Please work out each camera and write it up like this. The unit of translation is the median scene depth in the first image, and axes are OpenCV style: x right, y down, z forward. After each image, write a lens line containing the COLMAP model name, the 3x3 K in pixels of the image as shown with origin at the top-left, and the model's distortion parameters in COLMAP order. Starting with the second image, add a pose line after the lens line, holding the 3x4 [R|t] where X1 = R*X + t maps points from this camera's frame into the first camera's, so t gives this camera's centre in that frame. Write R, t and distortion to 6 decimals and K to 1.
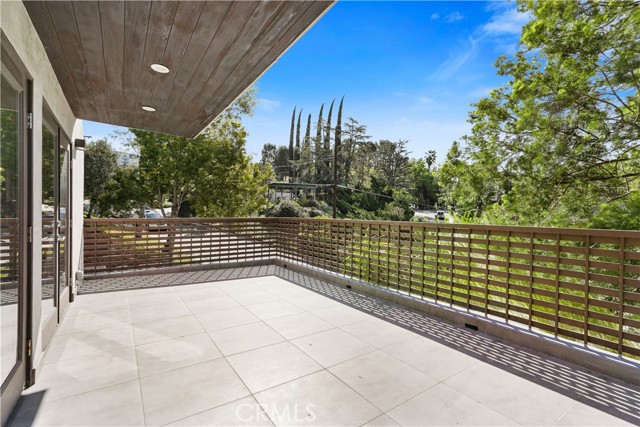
lens RADIAL K [[294.9, 0, 317.5], [0, 294.9, 212.1], [0, 0, 1]] dist [-0.002973, -0.000071]
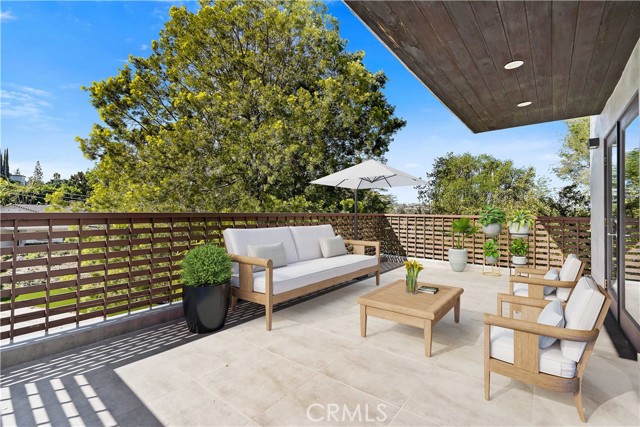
lens RADIAL K [[294.9, 0, 317.5], [0, 294.9, 212.1], [0, 0, 1]] dist [-0.002973, -0.000071]
pose [[-0.303520, -0.021849, 0.952574, -1.120165], [-0.025334, 0.999569, 0.014855, 0.021308], [-0.952488, -0.019624, -0.303943, 1.663376]]
